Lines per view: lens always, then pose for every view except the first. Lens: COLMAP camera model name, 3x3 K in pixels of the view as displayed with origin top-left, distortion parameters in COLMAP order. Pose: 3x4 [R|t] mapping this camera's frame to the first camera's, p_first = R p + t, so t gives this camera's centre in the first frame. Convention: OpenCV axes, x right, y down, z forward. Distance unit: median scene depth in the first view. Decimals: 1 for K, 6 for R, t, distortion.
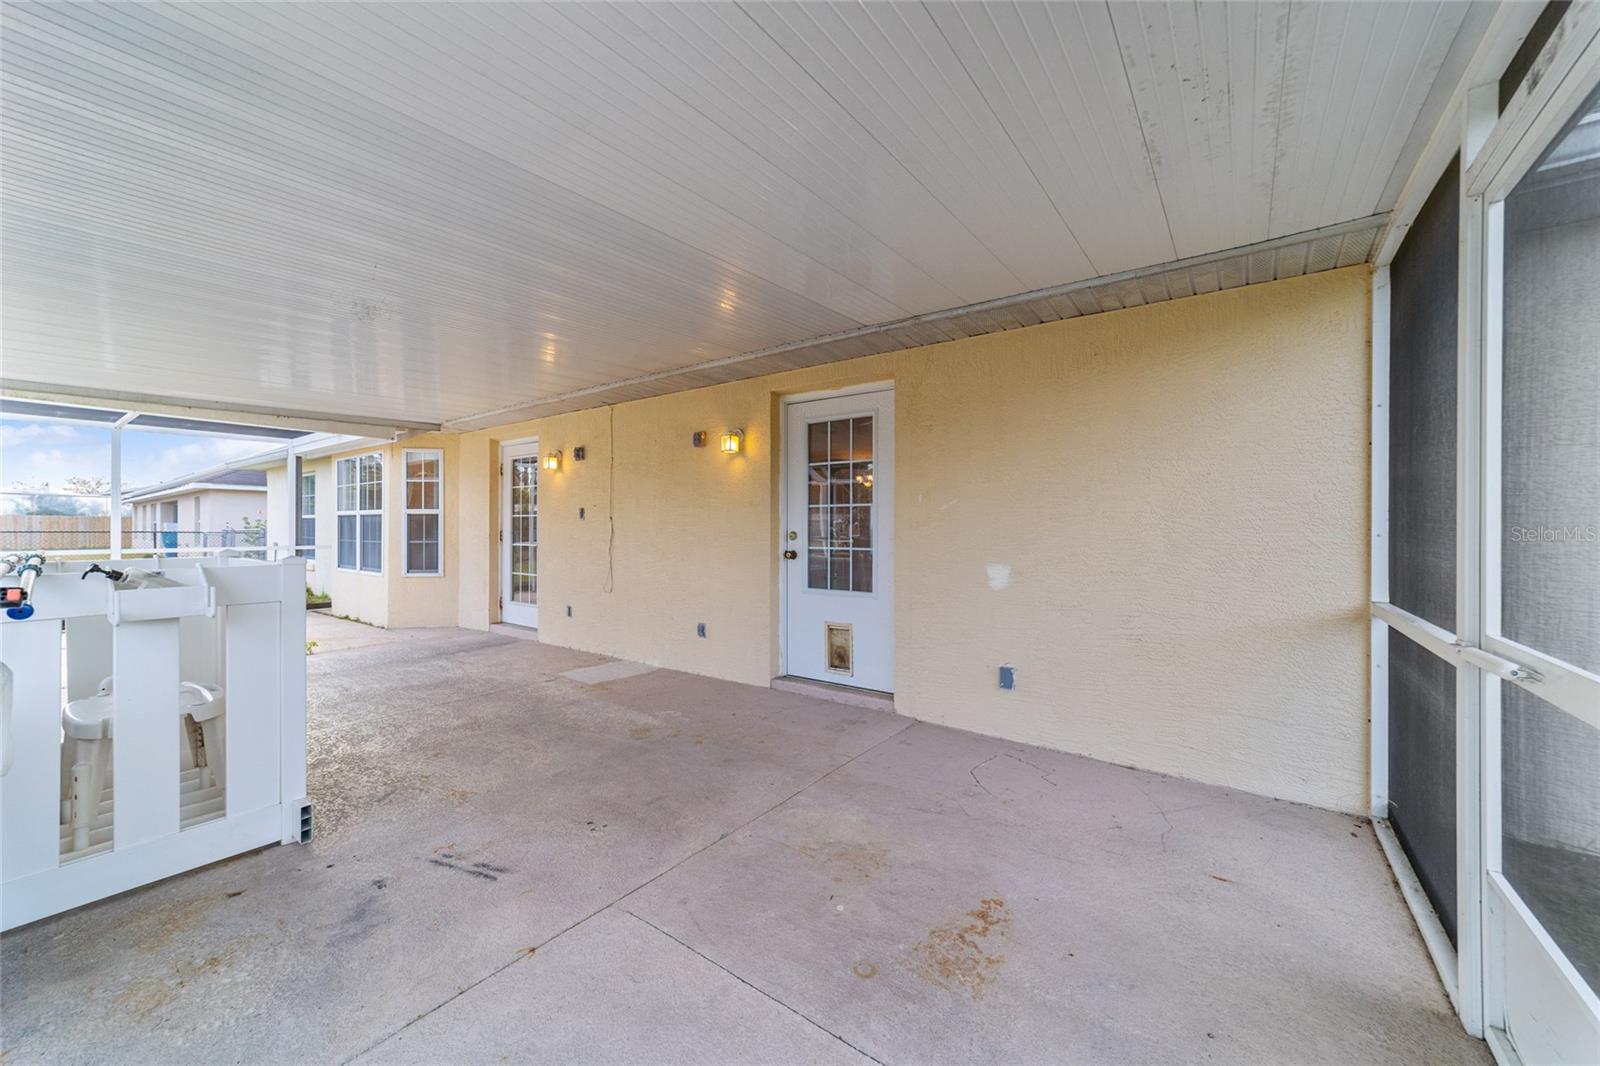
lens RADIAL K [[612.5, 0, 798.2], [0, 612.5, 529.2], [0, 0, 1]] dist [-0.017578, 0.008703]
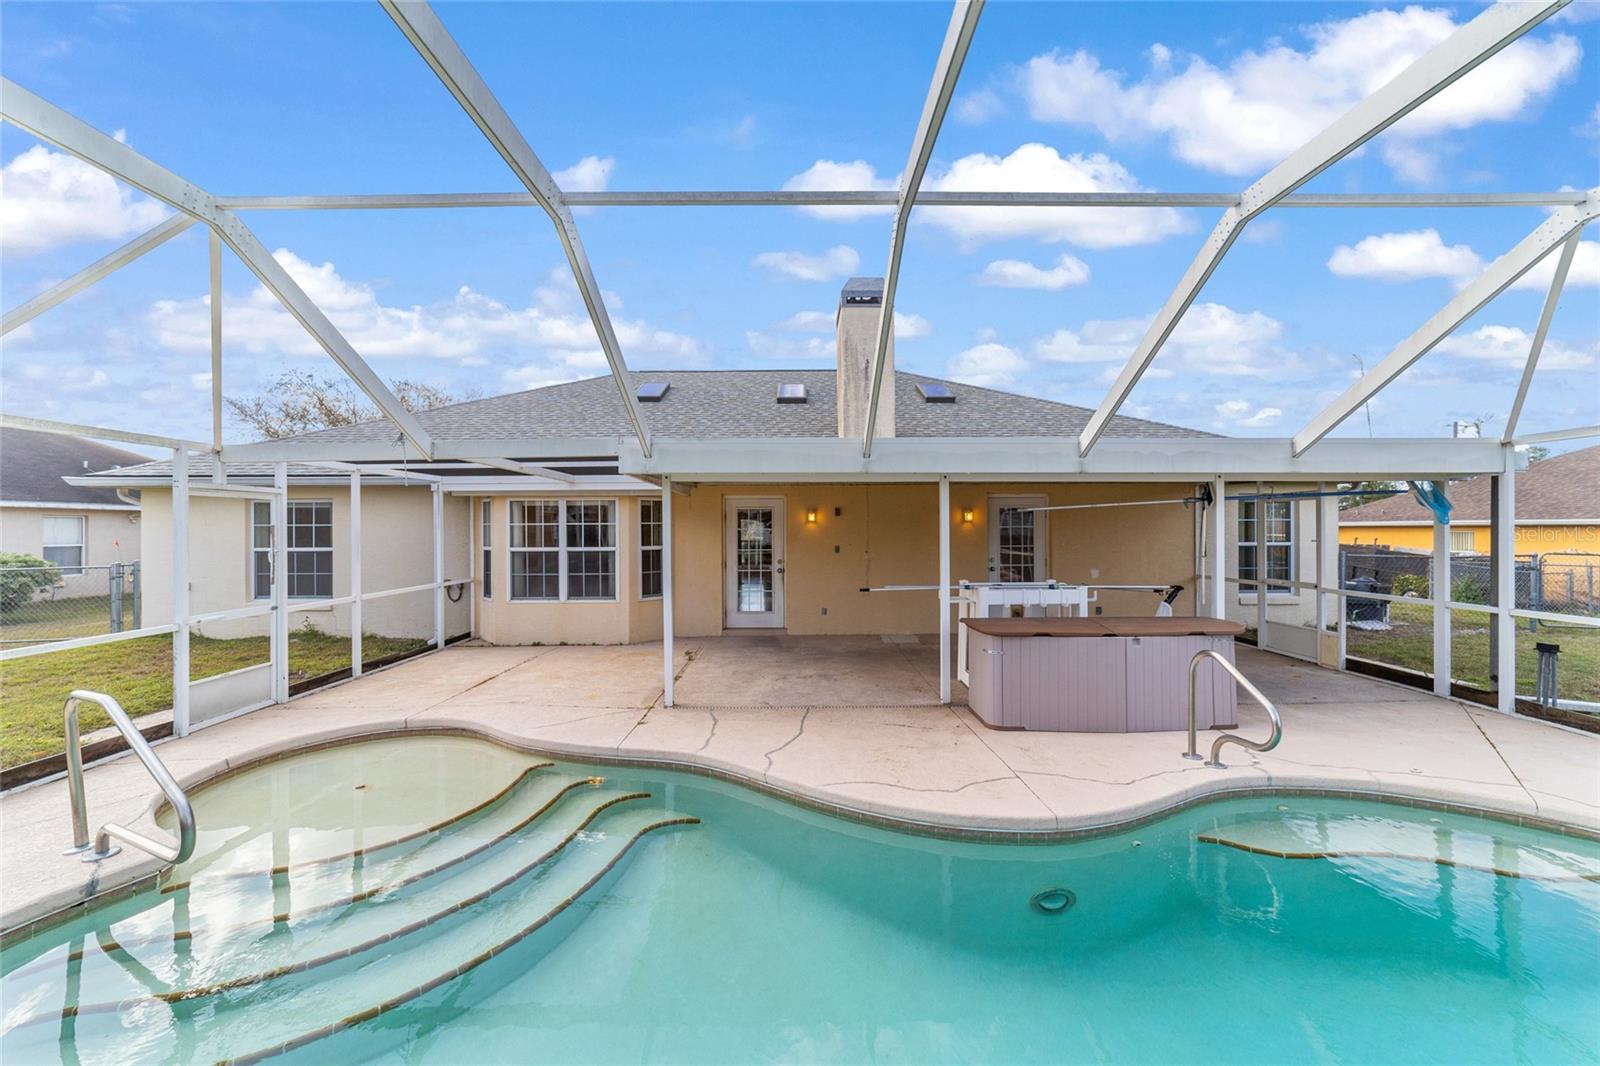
lens RADIAL K [[618.2, 0, 799.0], [0, 618.2, 529.0], [0, 0, 1]] dist [-0.016455, 0.009278]
pose [[0.802029, -0.009570, 0.597208, -1.953915], [0.010165, 0.999946, 0.002373, -0.116469], [-0.597198, 0.004167, 0.802083, -0.335360]]
